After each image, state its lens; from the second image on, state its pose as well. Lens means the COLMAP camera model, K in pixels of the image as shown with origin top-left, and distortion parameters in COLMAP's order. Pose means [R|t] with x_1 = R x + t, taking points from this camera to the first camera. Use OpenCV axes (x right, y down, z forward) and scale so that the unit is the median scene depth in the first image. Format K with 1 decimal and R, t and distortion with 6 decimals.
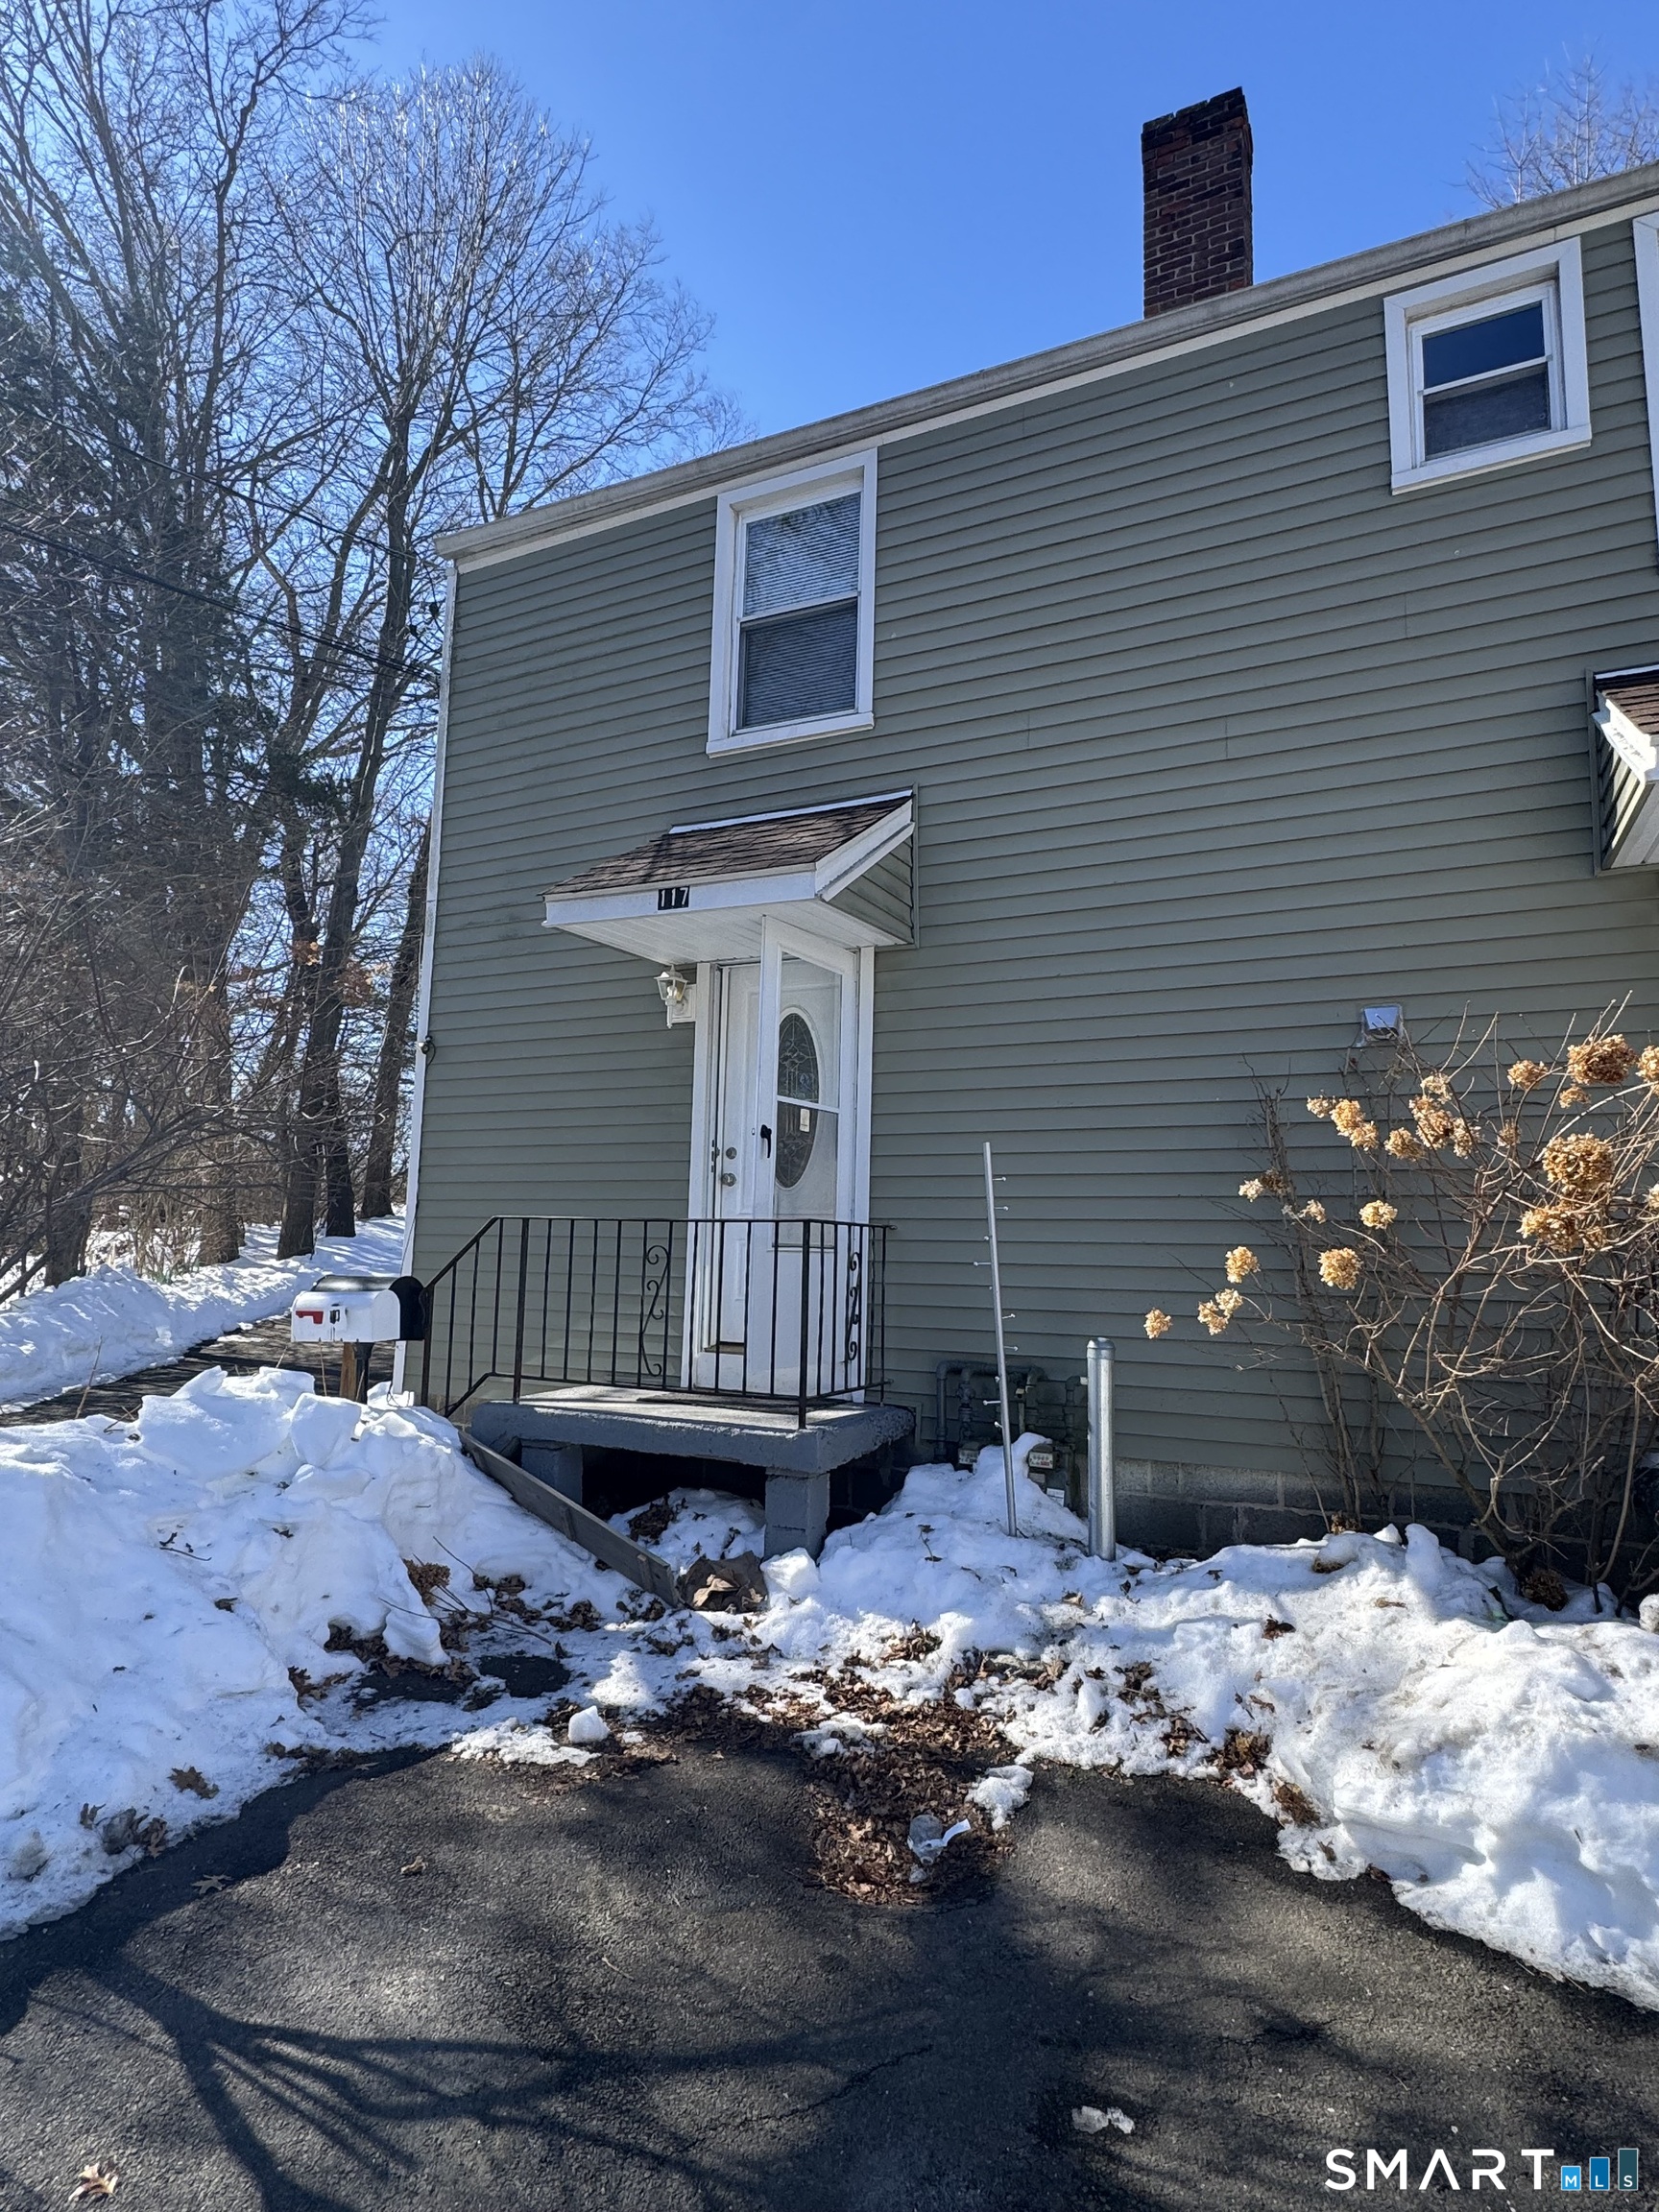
lens RADIAL K [[1203.1, 0, 833.1], [0, 1203.1, 1102.6], [0, 0, 1]] dist [0.000721, 0.000138]
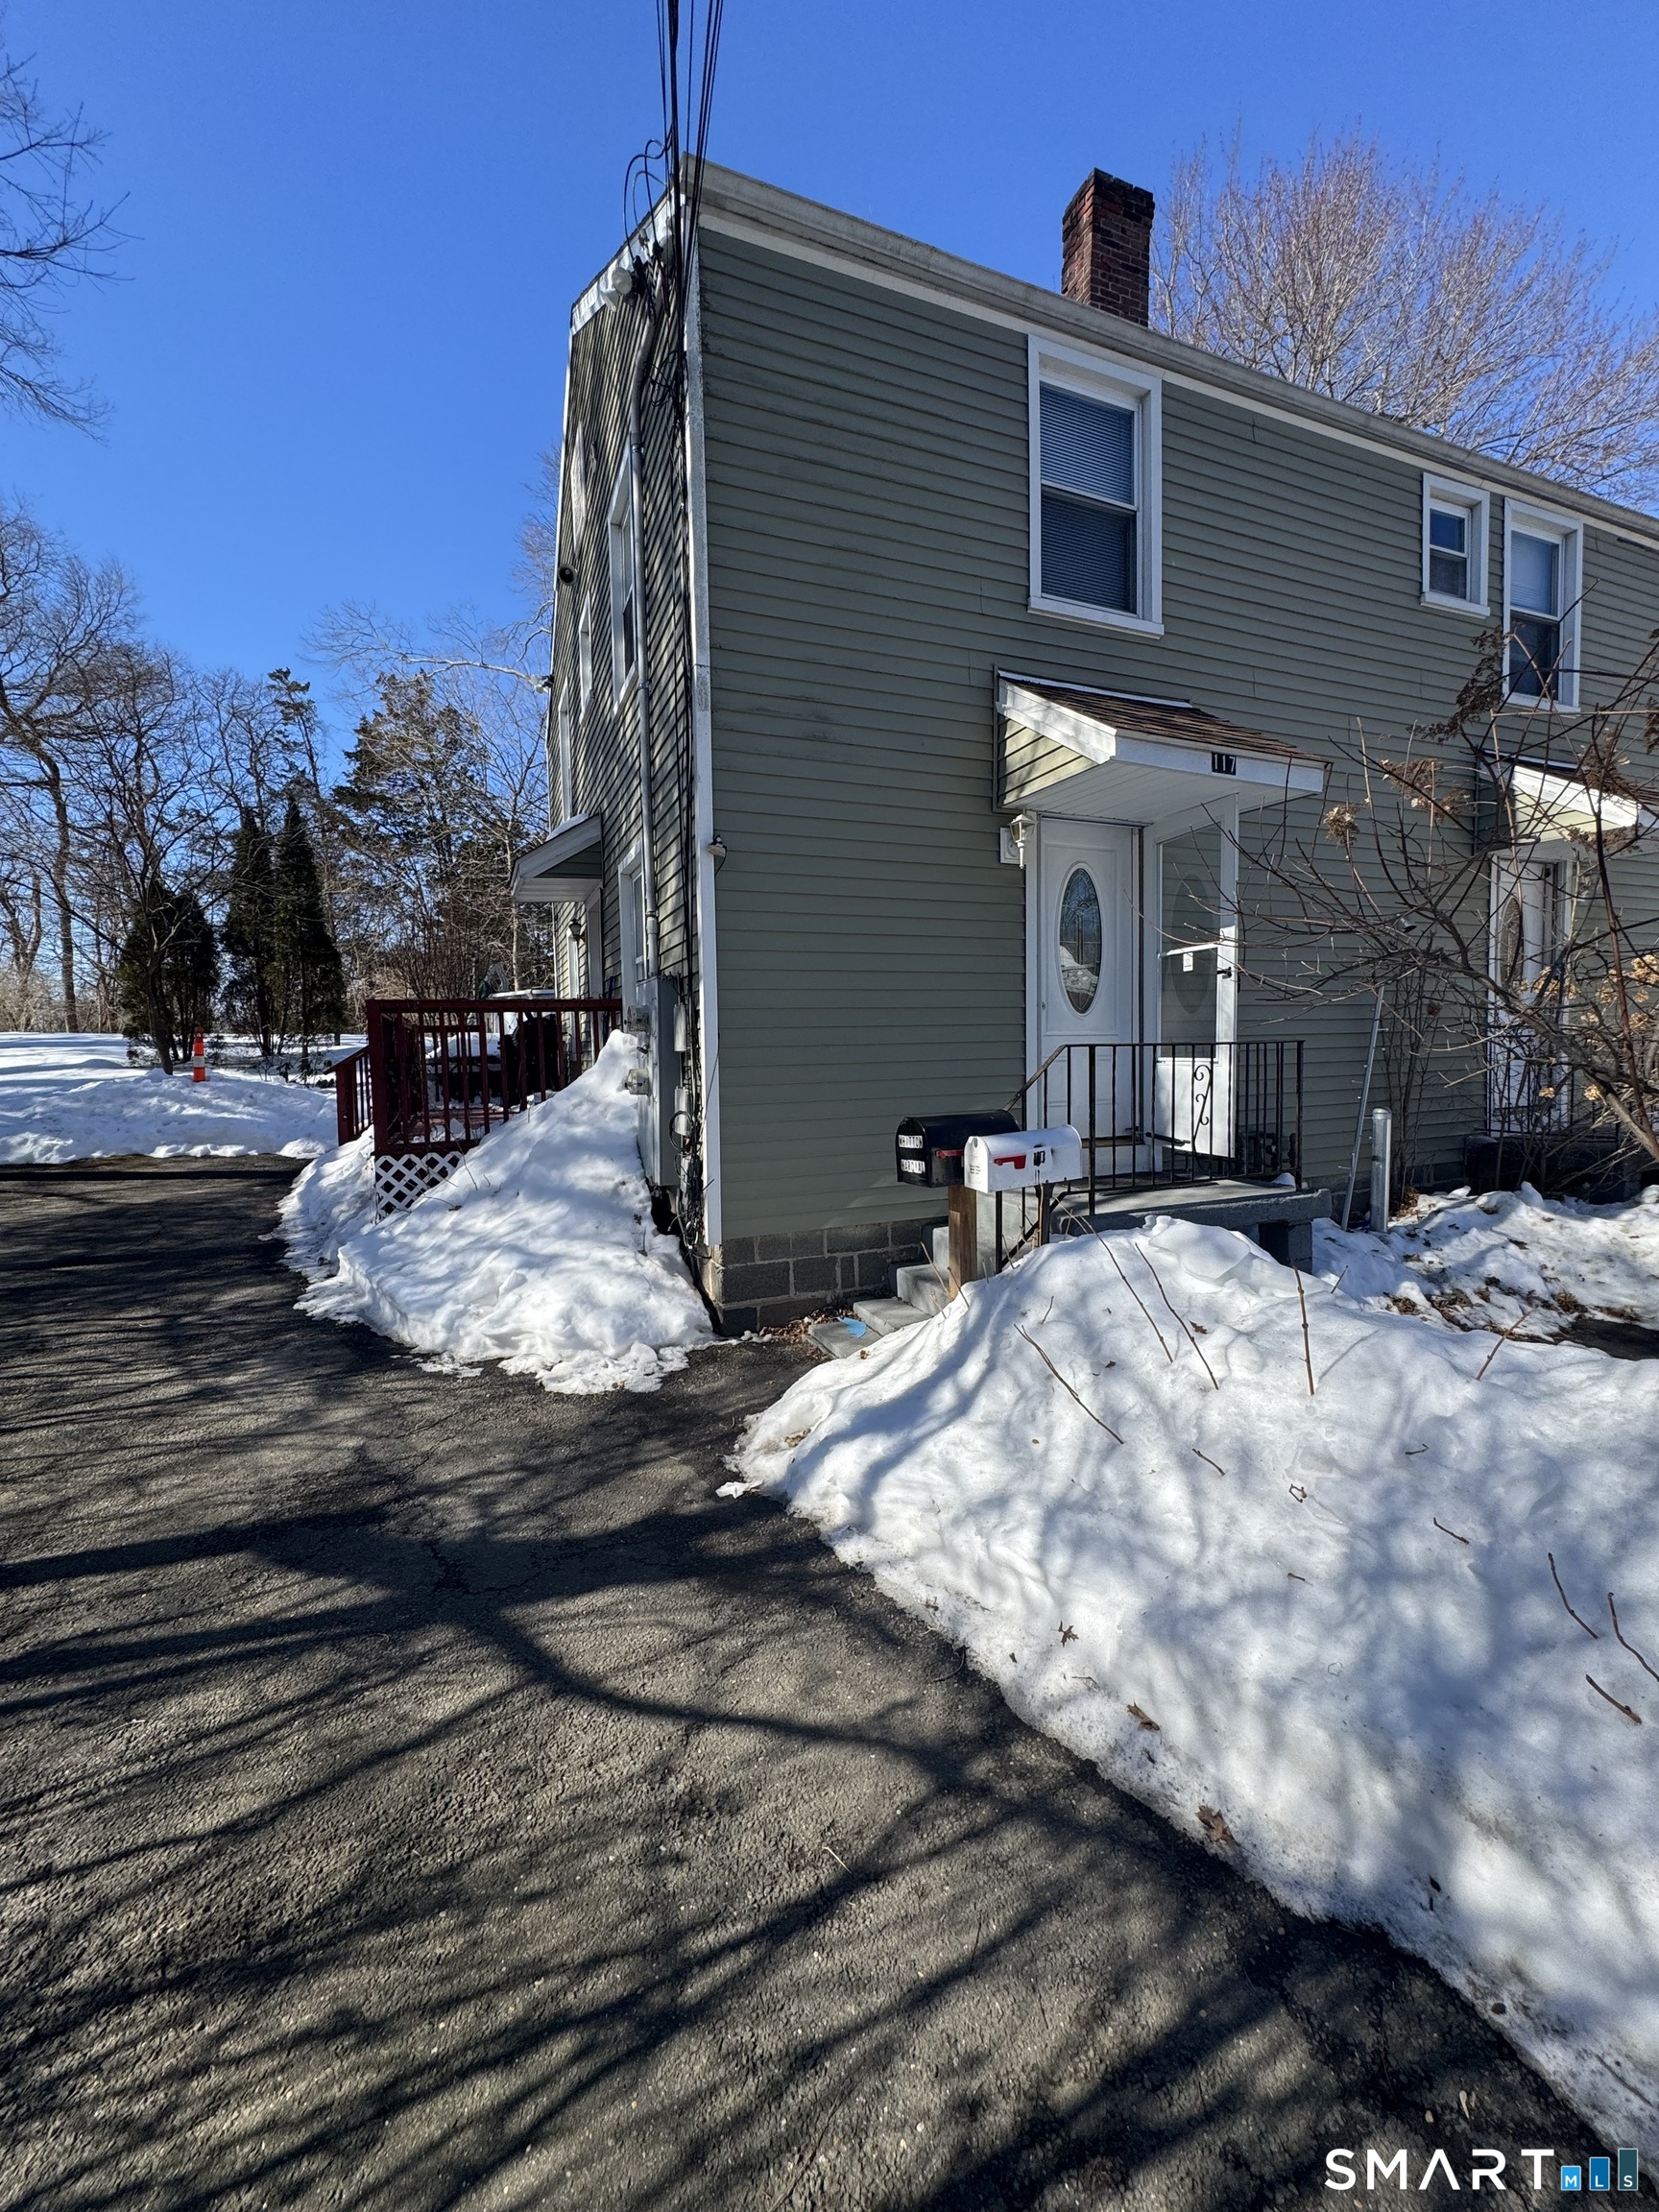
lens RADIAL K [[877.5, 0, 828.1], [0, 877.5, 1096.2], [0, 0, 1]] dist [-0.002277, 0.000050]
pose [[0.666388, -0.077544, 0.741562, -1.019323], [-0.059323, 0.985910, 0.156405, 0.033565], [-0.743241, -0.148218, 0.652399, 0.683167]]
